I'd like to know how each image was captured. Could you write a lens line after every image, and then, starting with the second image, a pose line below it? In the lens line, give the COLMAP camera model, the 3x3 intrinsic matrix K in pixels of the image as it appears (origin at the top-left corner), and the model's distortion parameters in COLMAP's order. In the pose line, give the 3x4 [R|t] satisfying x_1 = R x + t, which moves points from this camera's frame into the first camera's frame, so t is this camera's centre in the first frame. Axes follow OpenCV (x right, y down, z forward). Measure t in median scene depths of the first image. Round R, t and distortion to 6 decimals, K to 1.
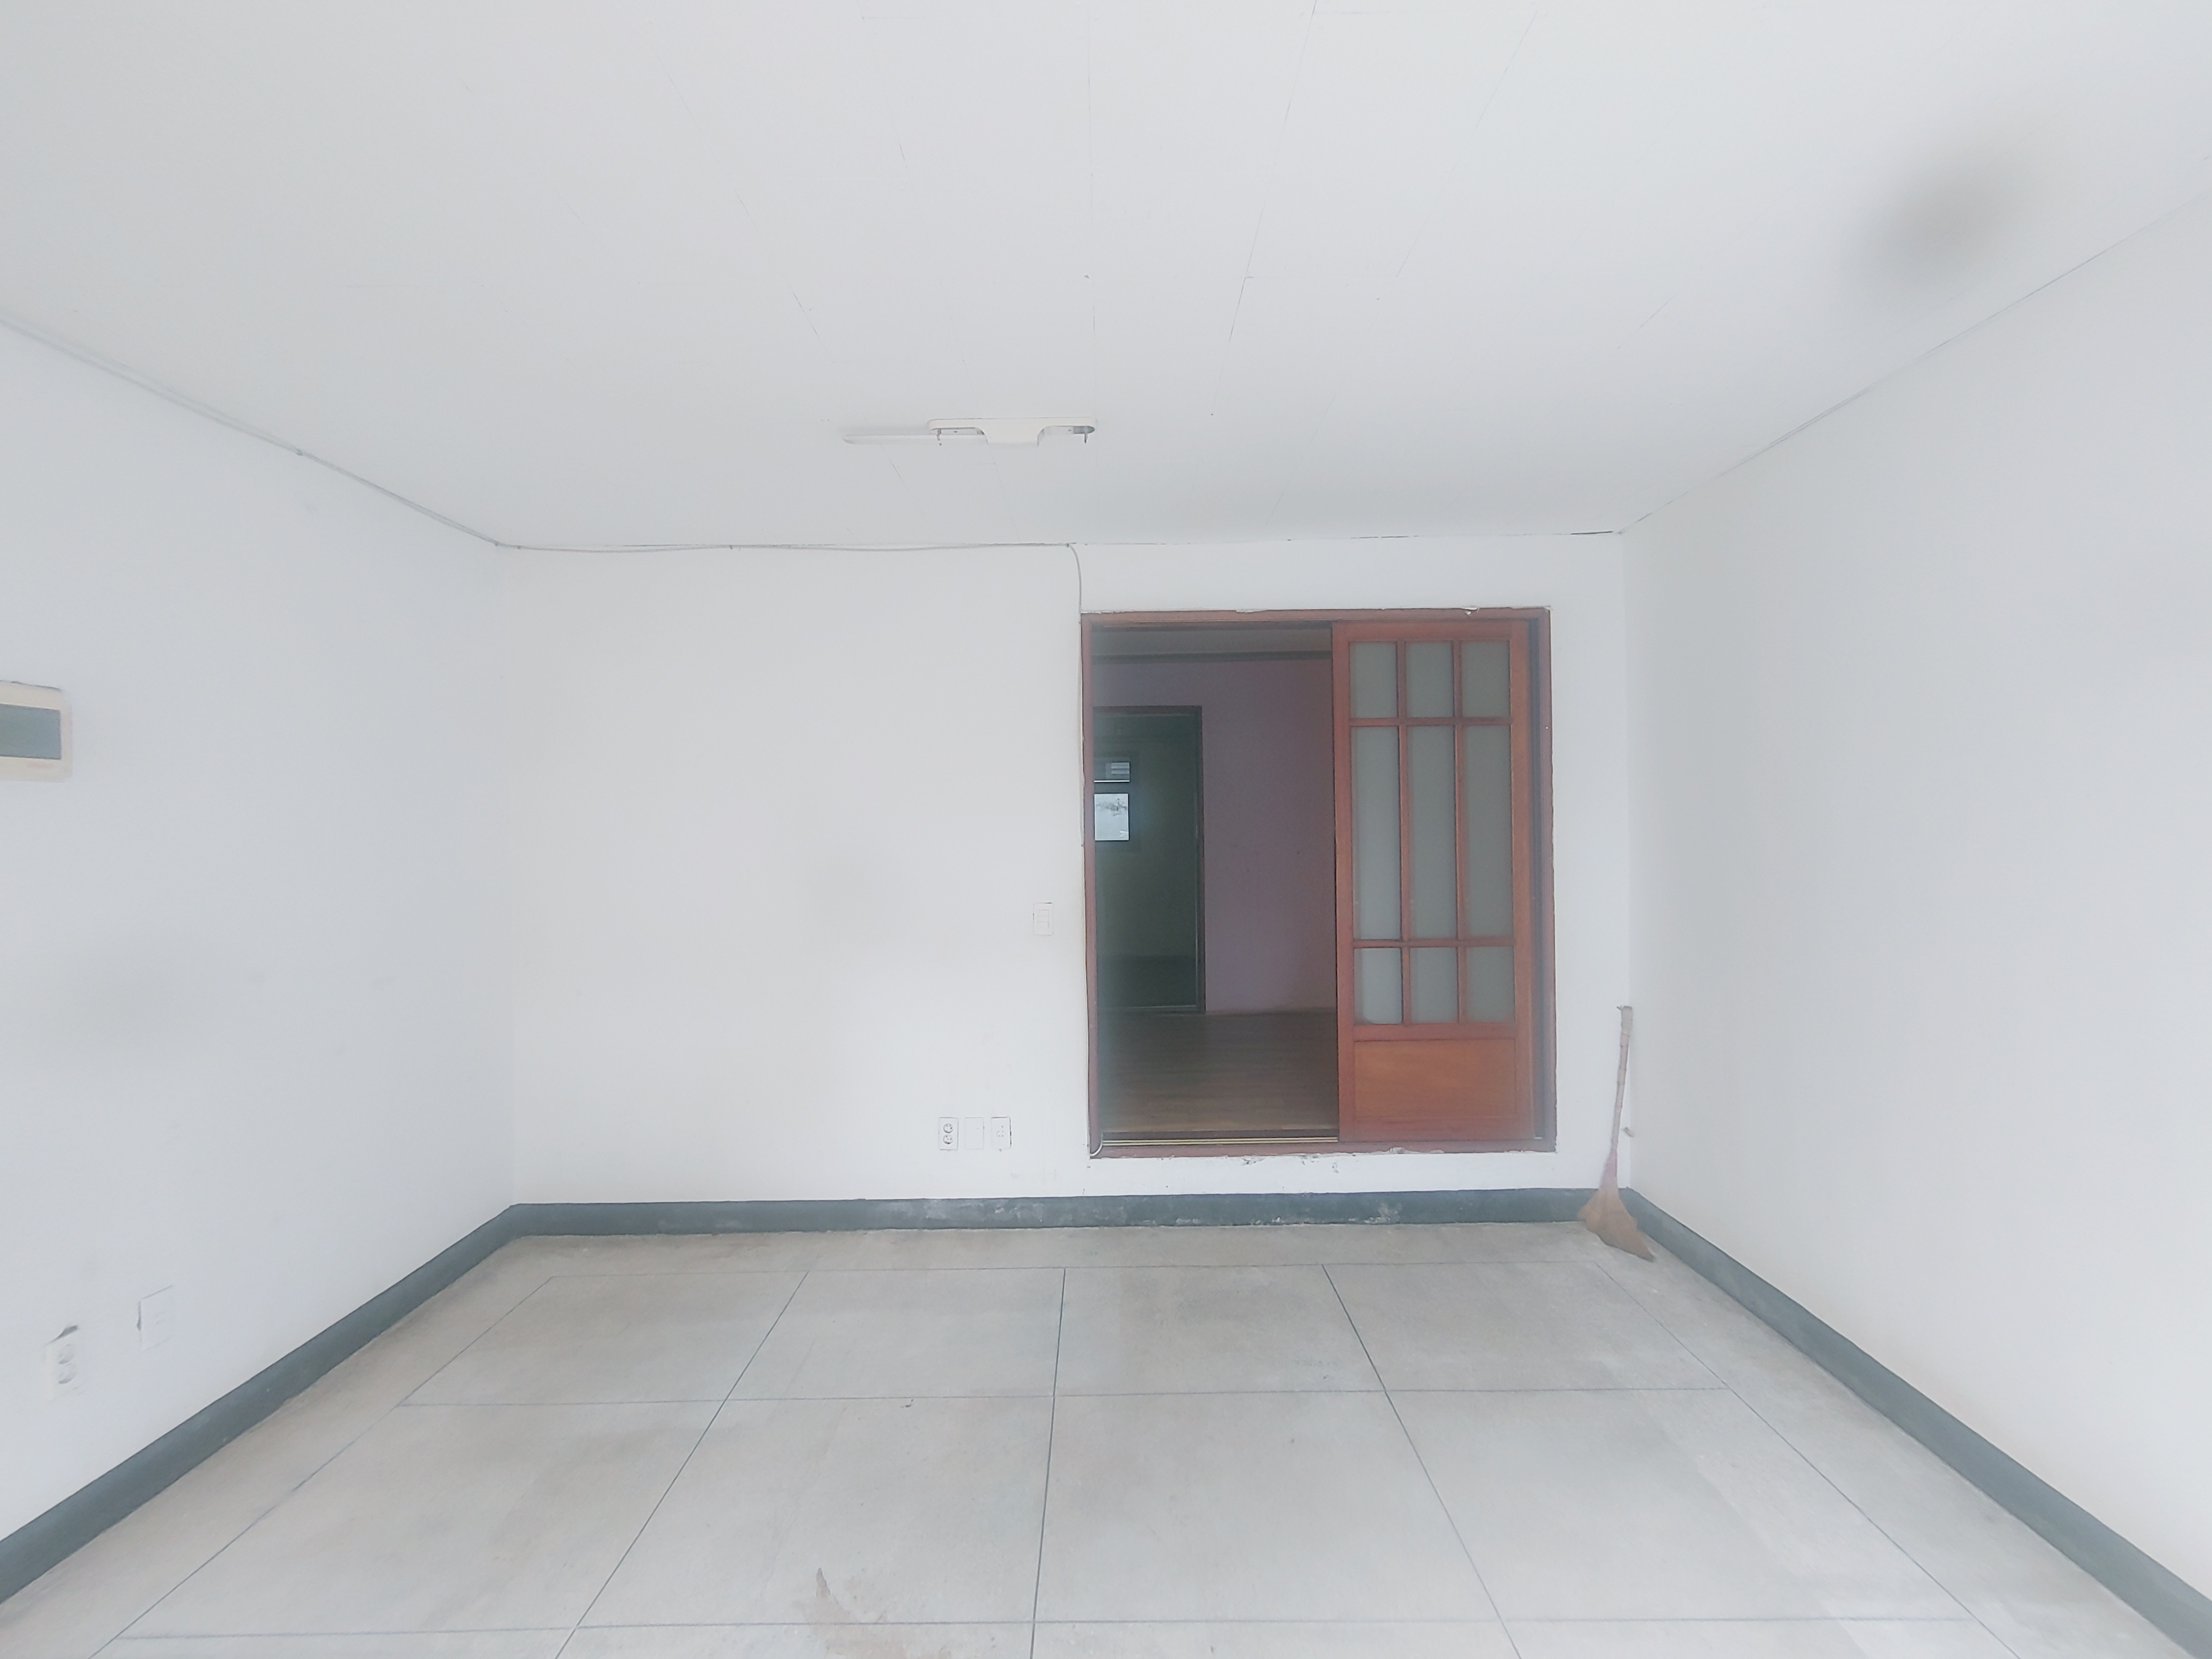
lens RADIAL K [[951.3, 0, 1103.8], [0, 951.3, 826.2], [0, 0, 1]] dist [-0.002554, 0.000598]
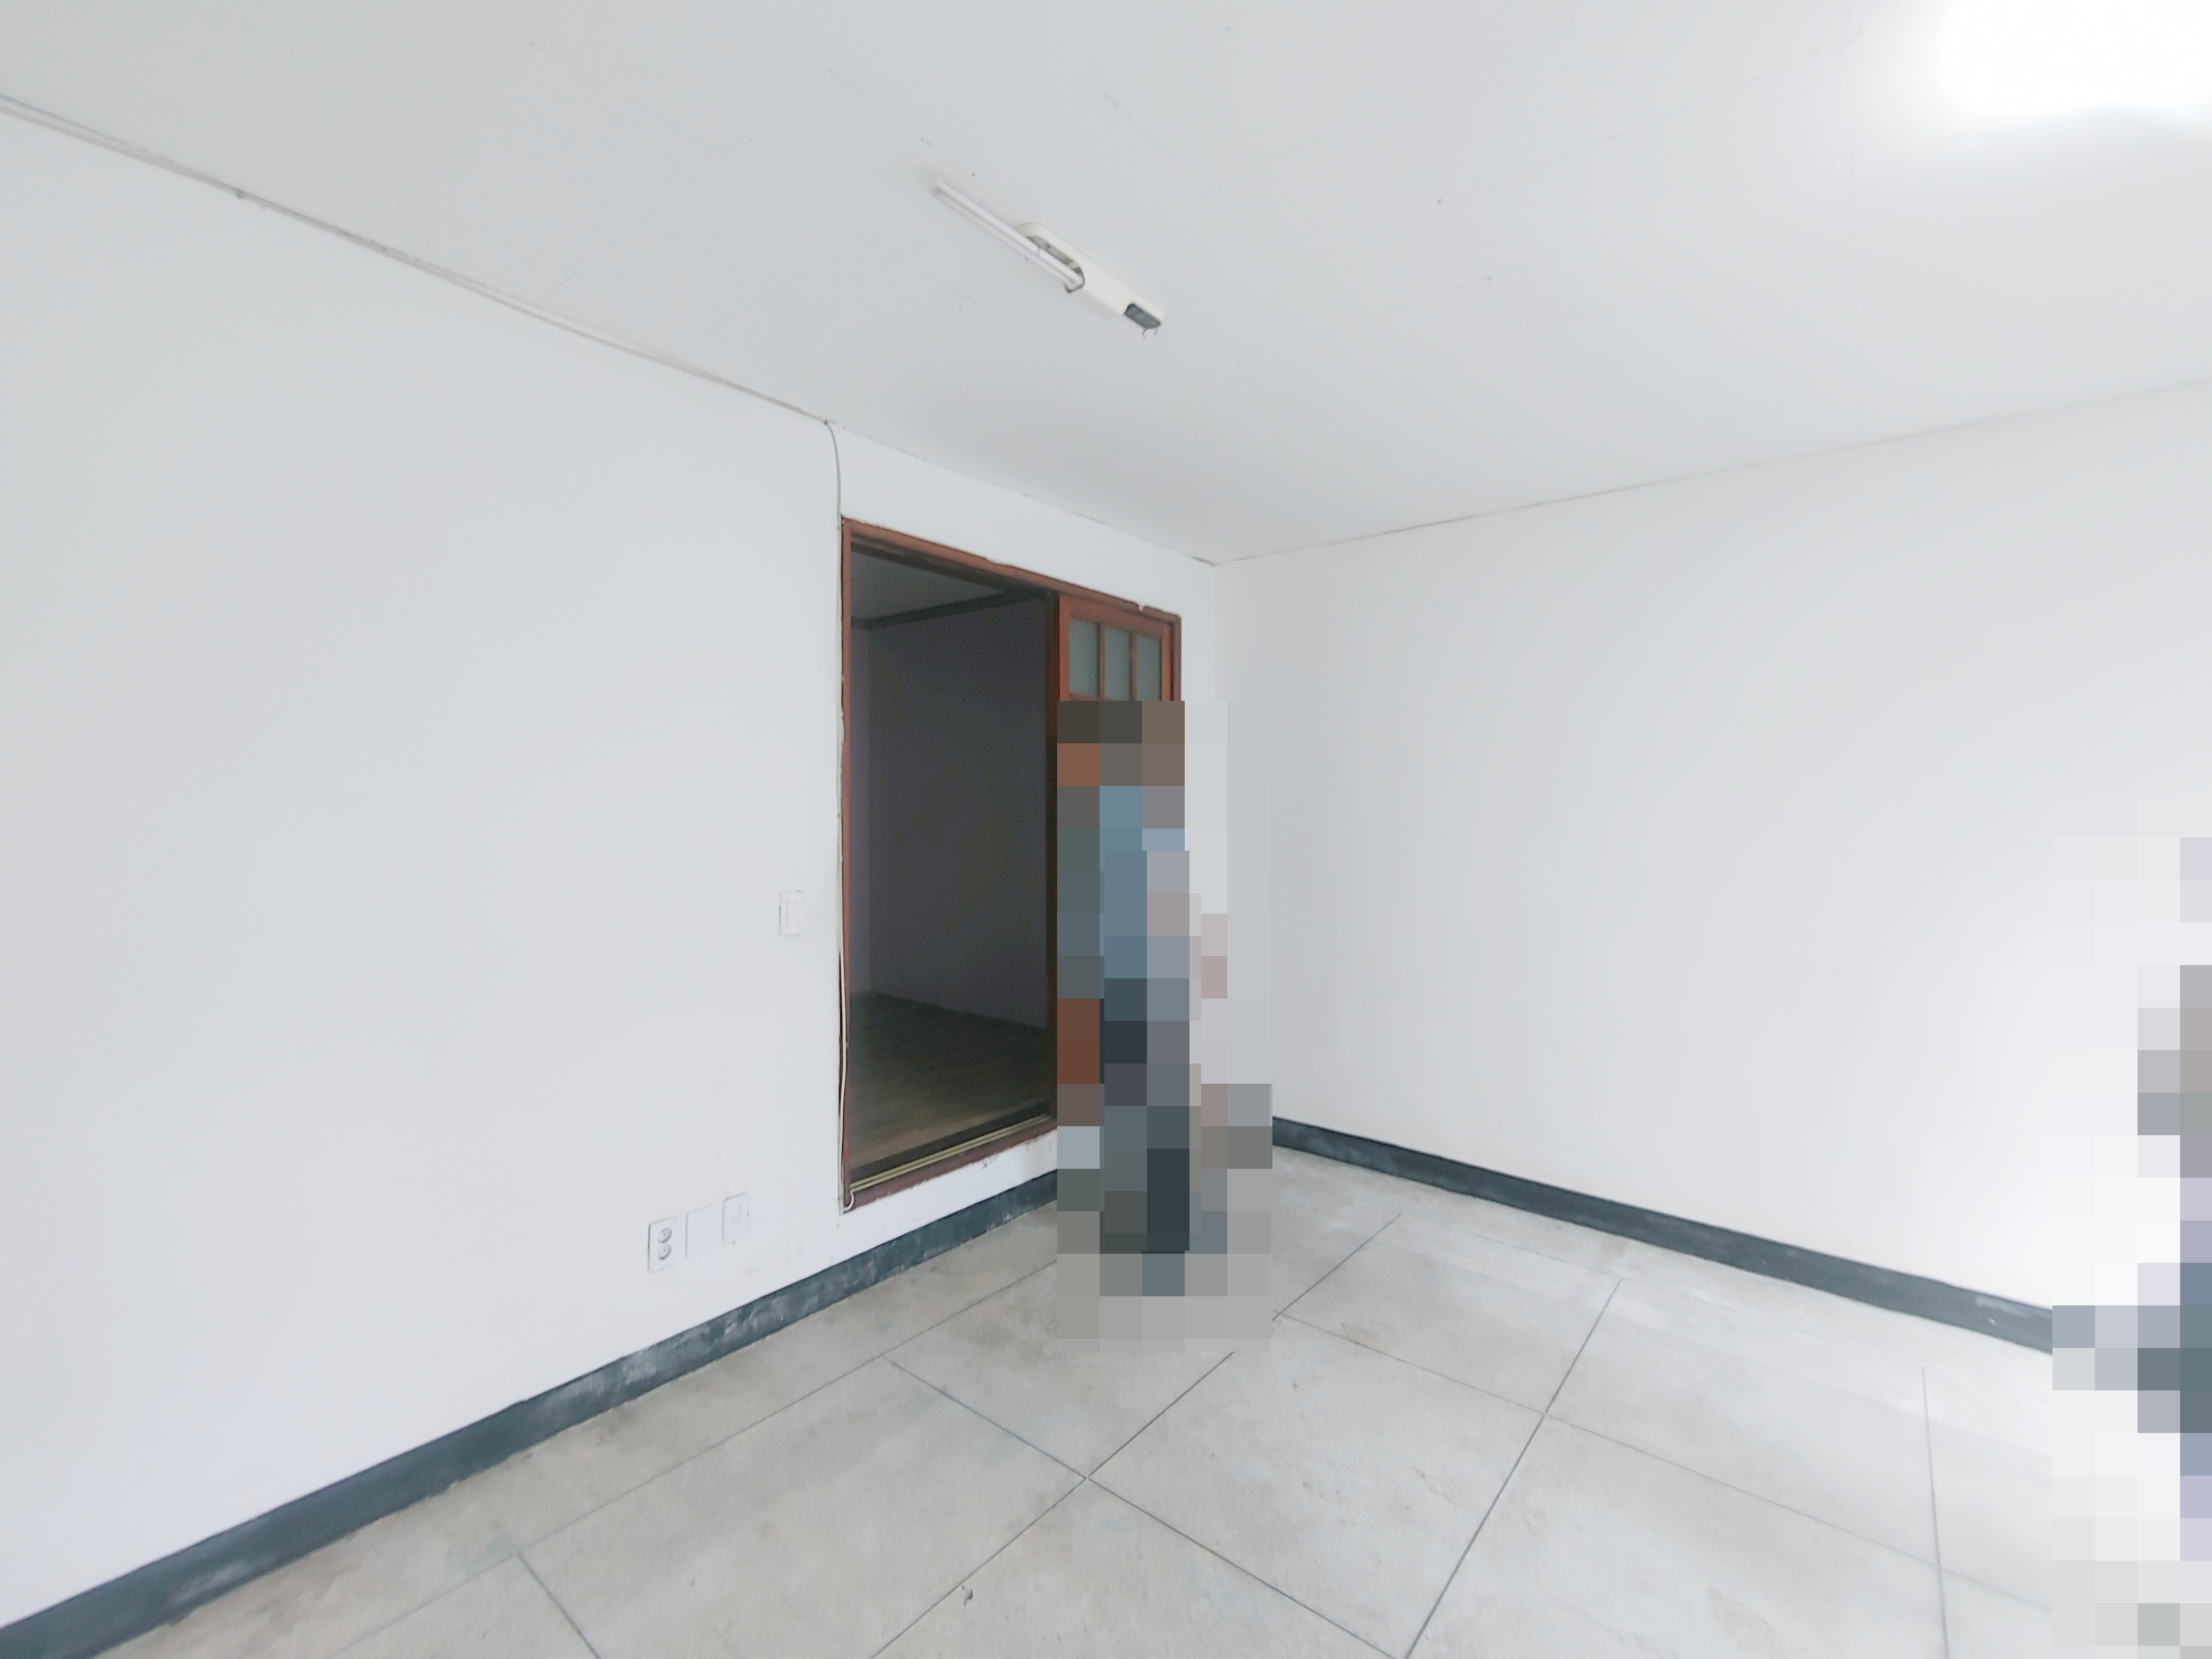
lens RADIAL K [[951.3, 0, 1110.1], [0, 951.3, 826.7], [0, 0, 1]] dist [-0.002554, 0.000598]
pose [[0.624580, 0.004981, 0.780945, -0.503495], [-0.015575, 0.999860, 0.006079, 0.021711], [-0.780805, -0.015960, 0.624571, 0.351143]]
